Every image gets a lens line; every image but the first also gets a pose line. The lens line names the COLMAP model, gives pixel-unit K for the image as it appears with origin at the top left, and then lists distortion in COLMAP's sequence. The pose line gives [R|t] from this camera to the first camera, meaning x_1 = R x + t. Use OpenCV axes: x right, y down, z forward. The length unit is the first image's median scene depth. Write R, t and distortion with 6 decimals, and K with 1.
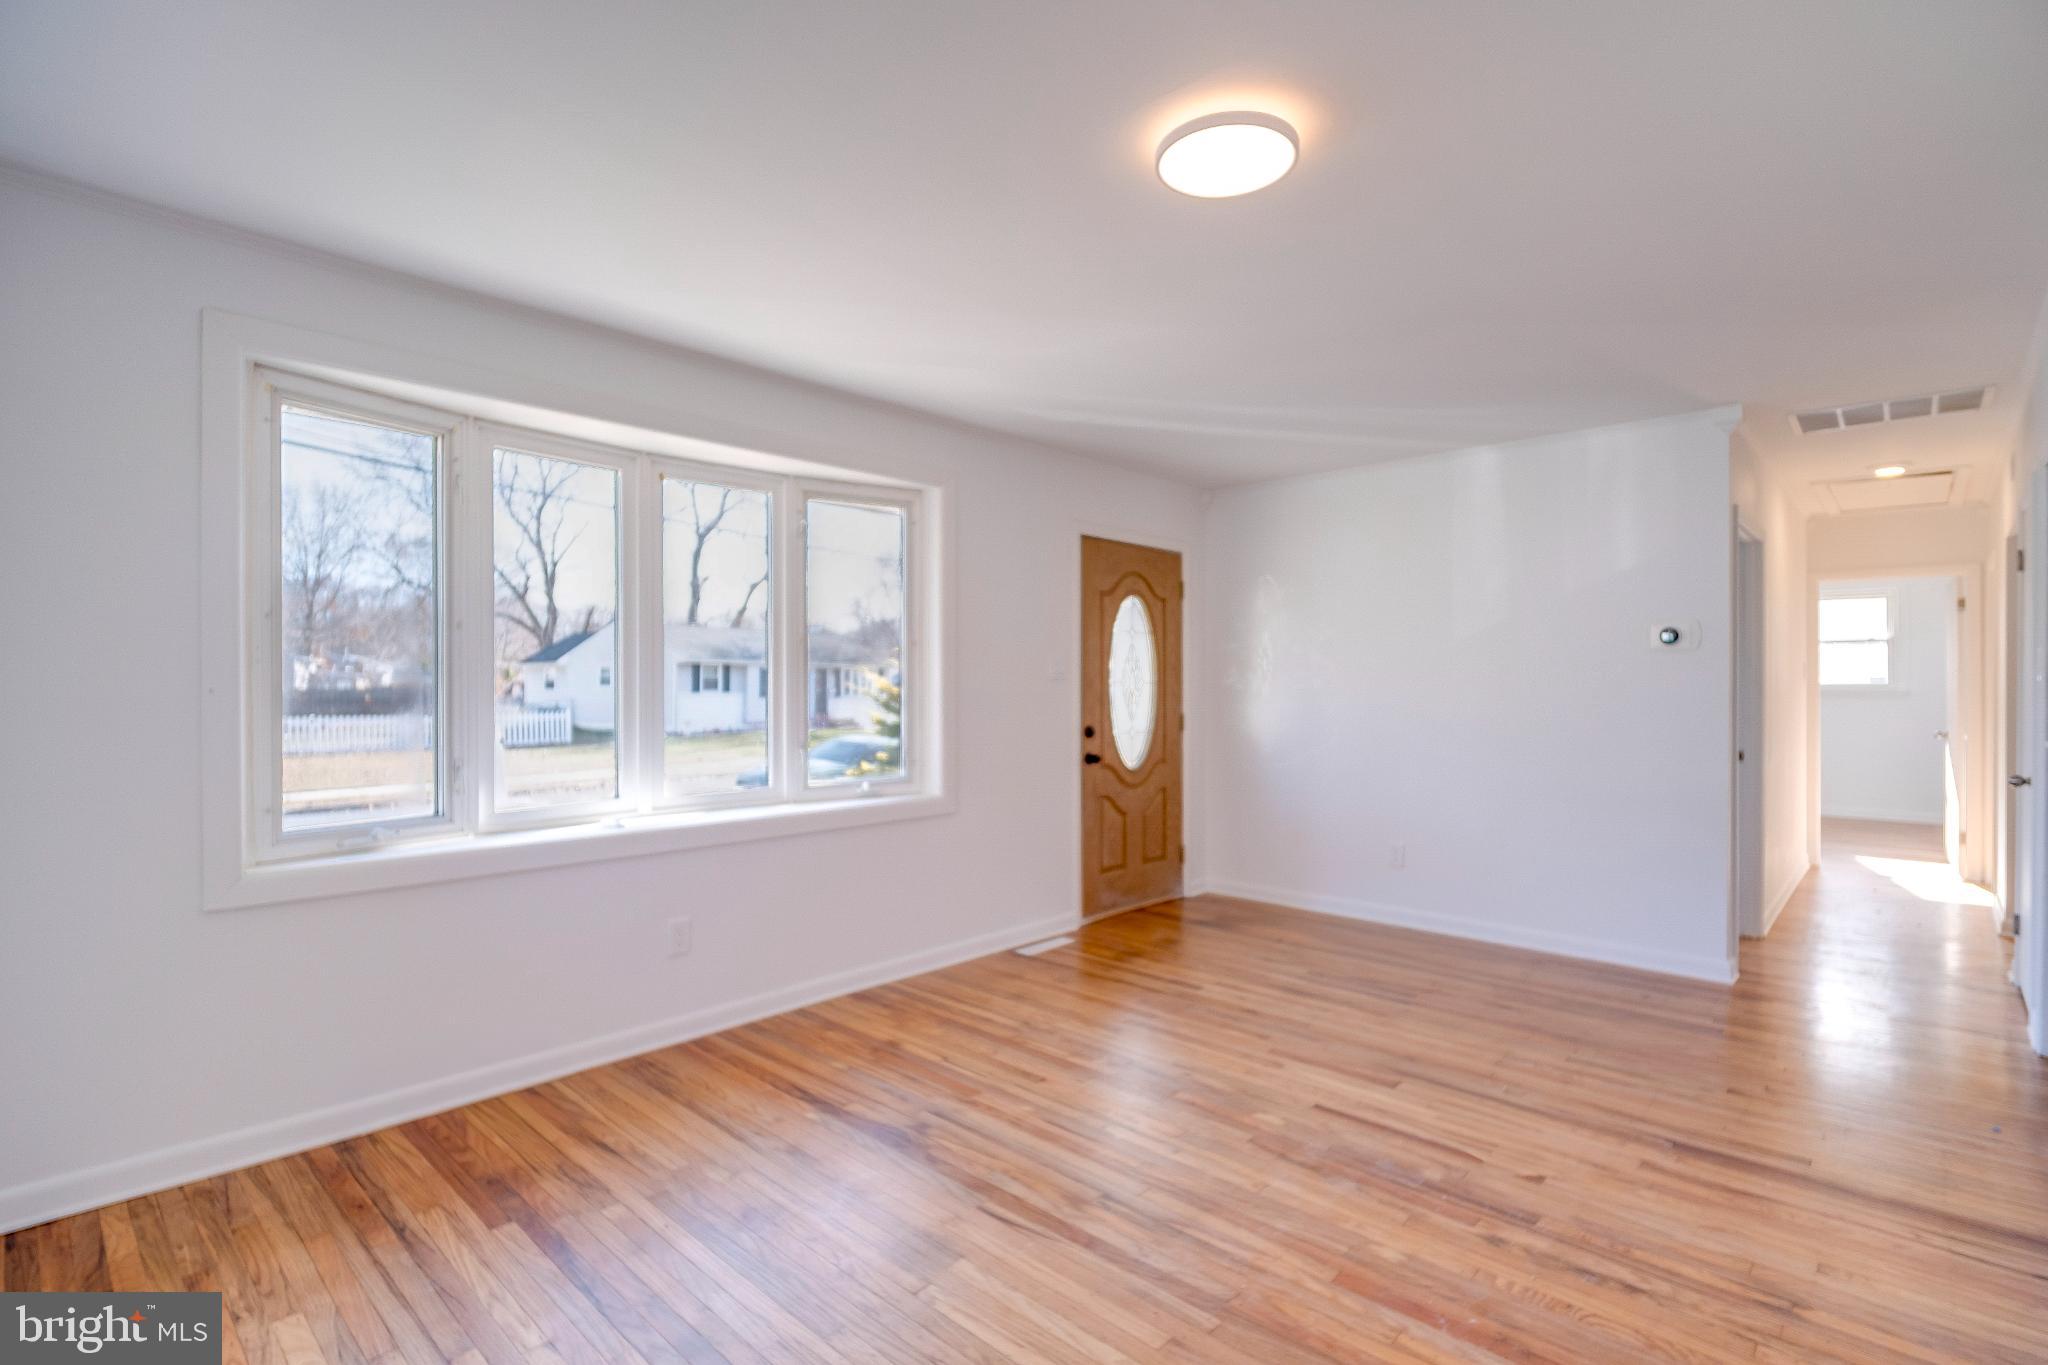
lens RADIAL K [[984.6, 0, 1059.7], [0, 984.6, 686.7], [0, 0, 1]] dist [0.003503, -0.012492]
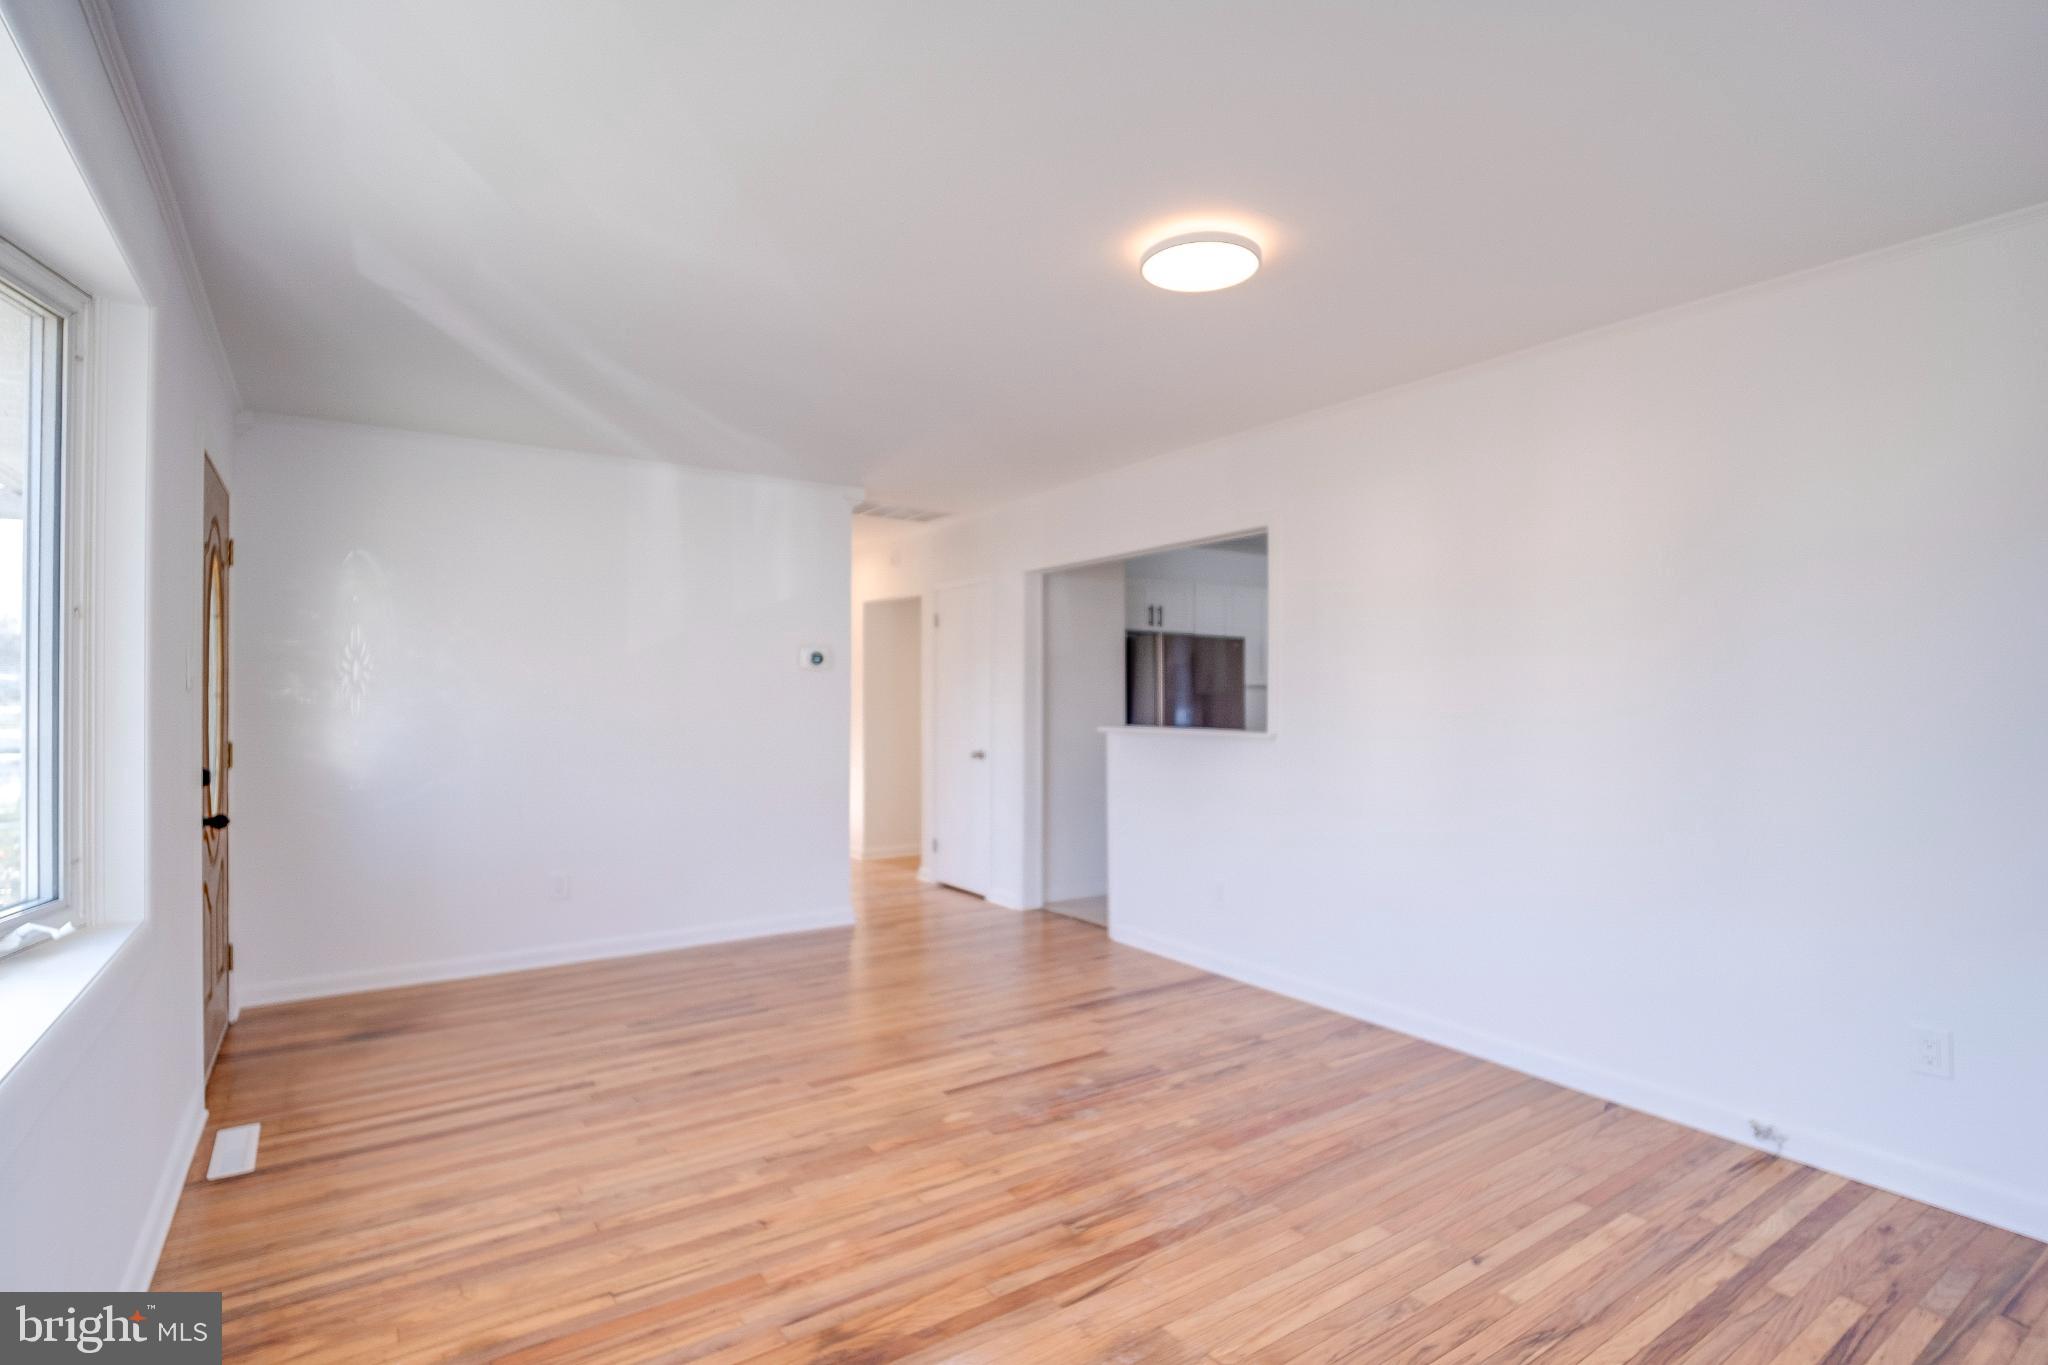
lens RADIAL K [[959.5, 0, 1022.1], [0, 959.5, 693.7], [0, 0, 1]] dist [-0.004005, -0.001049]
pose [[0.229585, 0.002167, 0.973286, -0.734886], [0.001937, 0.999995, -0.002684, -0.004429], [-0.973287, 0.002502, 0.229579, 0.680848]]
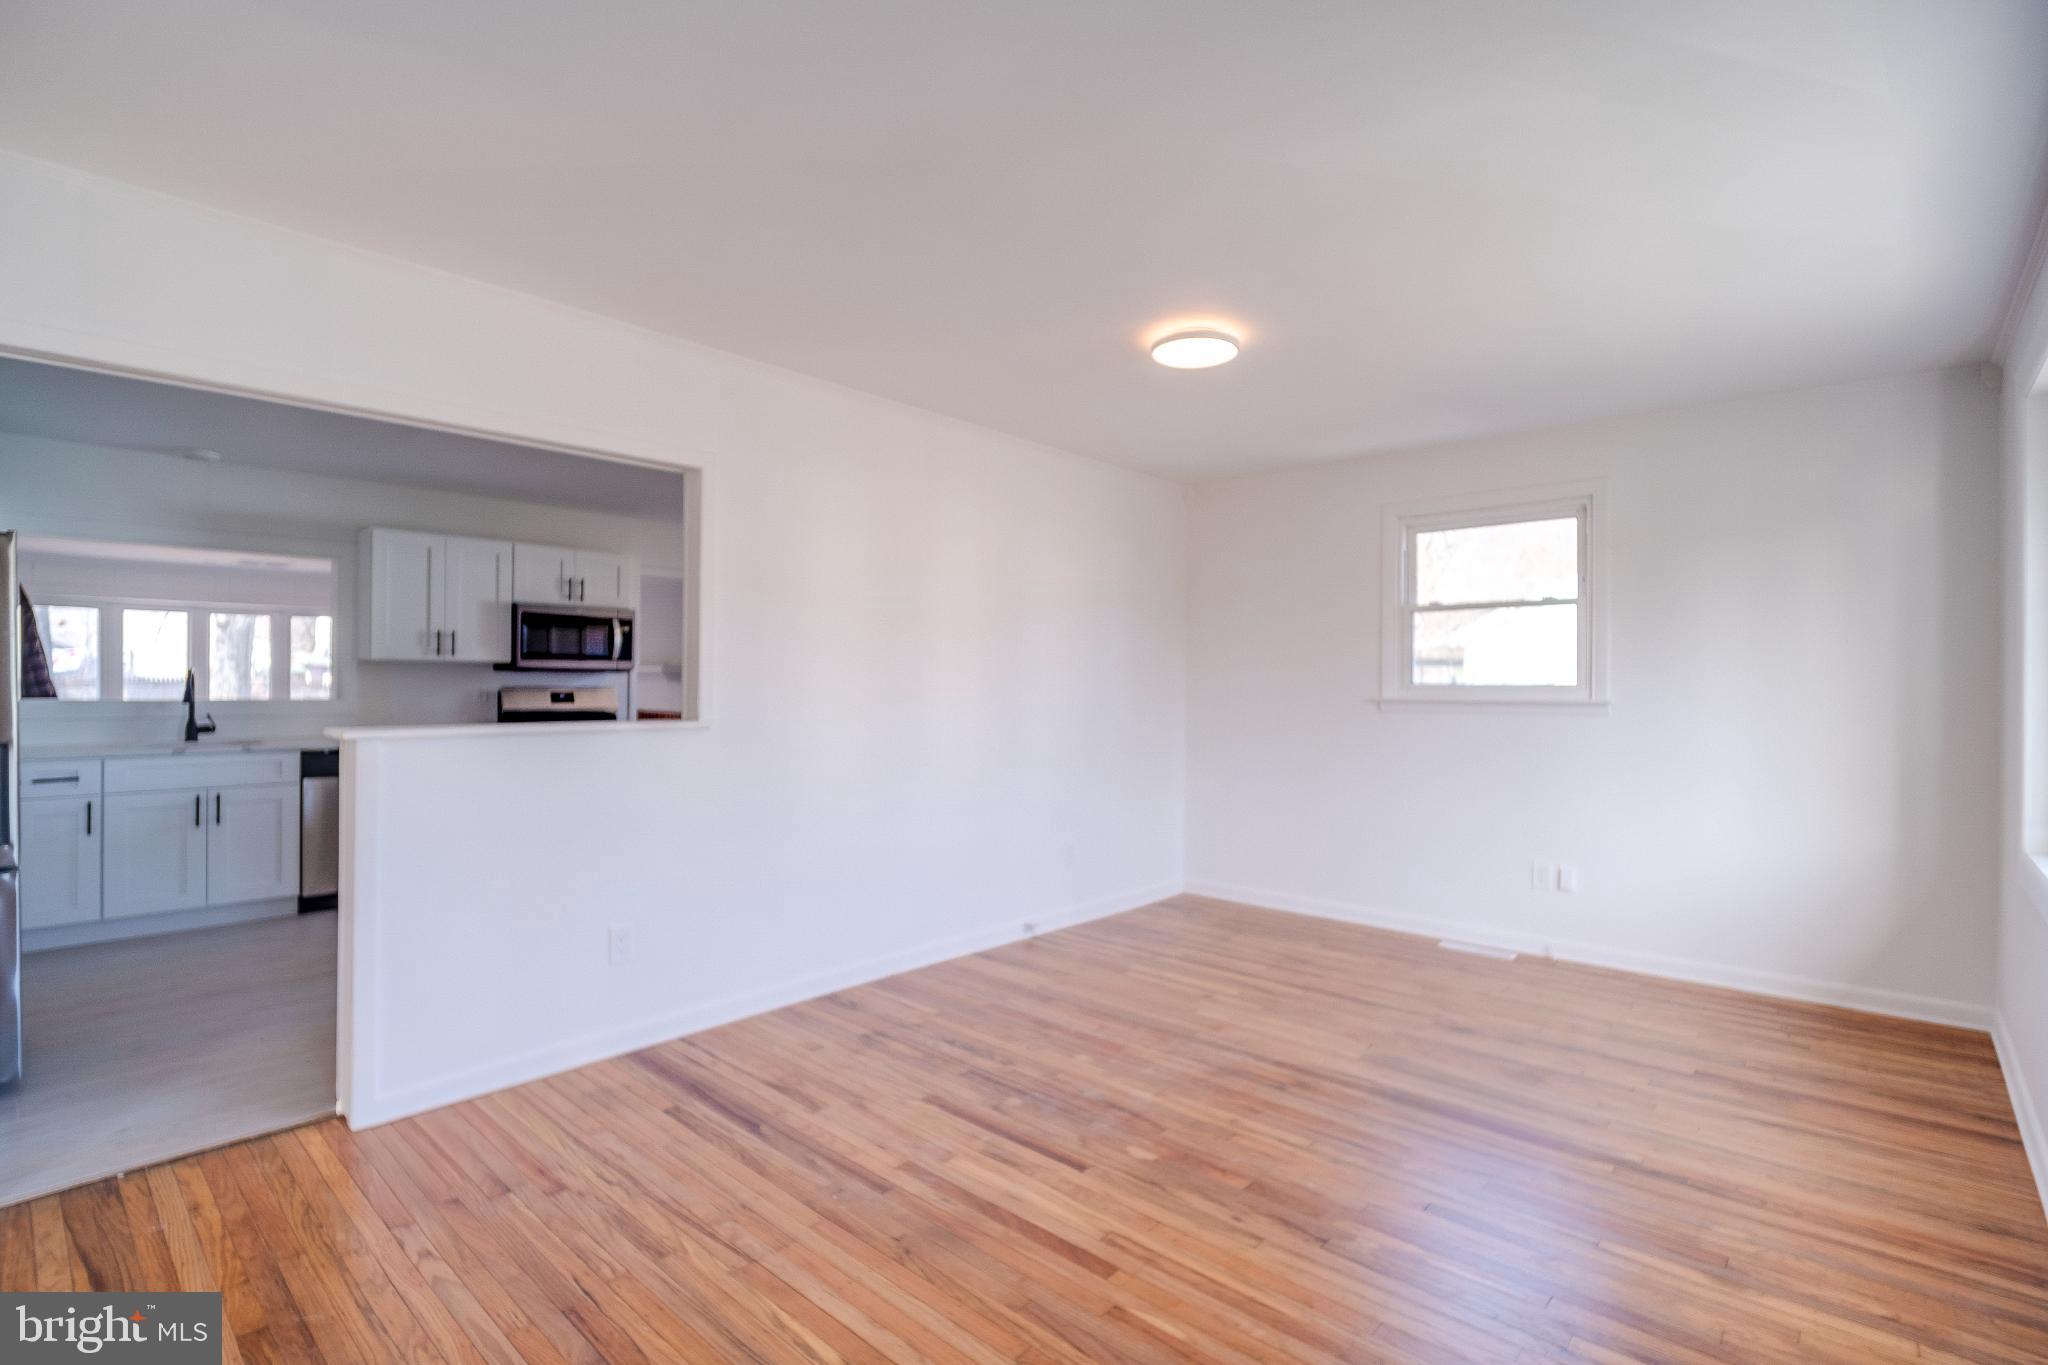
lens RADIAL K [[984.6, 0, 1059.7], [0, 984.6, 686.7], [0, 0, 1]] dist [0.003503, -0.012492]
pose [[-0.999588, -0.007927, -0.027582, 0.309208], [-0.008092, 0.999950, 0.005861, -0.007999], [0.027534, 0.006082, -0.999602, 1.872219]]
